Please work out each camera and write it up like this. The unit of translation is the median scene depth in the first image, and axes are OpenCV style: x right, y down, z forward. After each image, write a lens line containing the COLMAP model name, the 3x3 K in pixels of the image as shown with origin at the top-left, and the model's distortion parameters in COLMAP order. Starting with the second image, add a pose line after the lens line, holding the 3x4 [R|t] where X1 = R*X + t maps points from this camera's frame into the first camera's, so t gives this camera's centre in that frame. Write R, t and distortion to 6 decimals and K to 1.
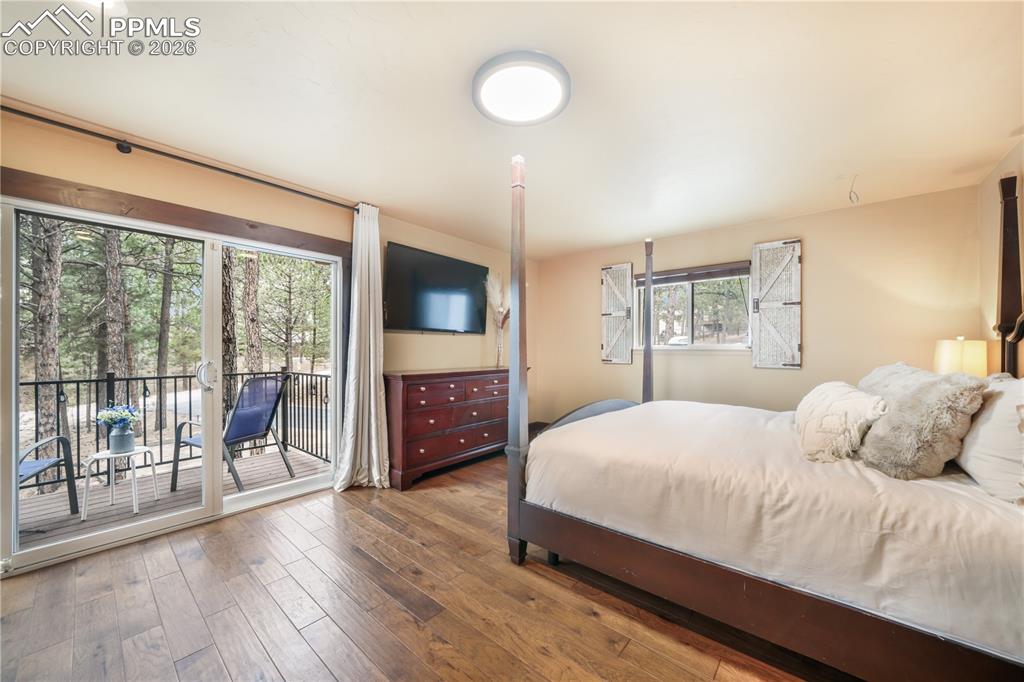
lens RADIAL K [[380.5, 0, 518.5], [0, 380.5, 345.1], [0, 0, 1]] dist [-0.015657, -0.000288]
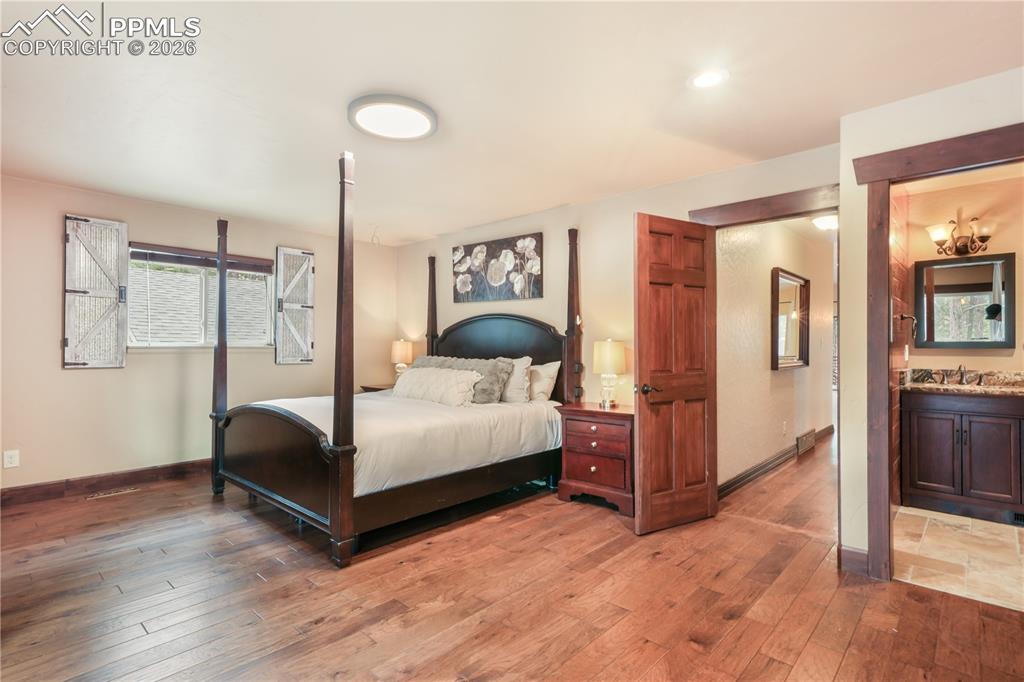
lens RADIAL K [[498.6, 0, 516.7], [0, 498.6, 346.5], [0, 0, 1]] dist [0.011156, 0.002083]
pose [[0.023771, 0.005777, 0.999701, -1.356349], [-0.015814, 0.999860, -0.005402, 0.012984], [-0.999592, -0.015680, 0.023859, 0.567084]]
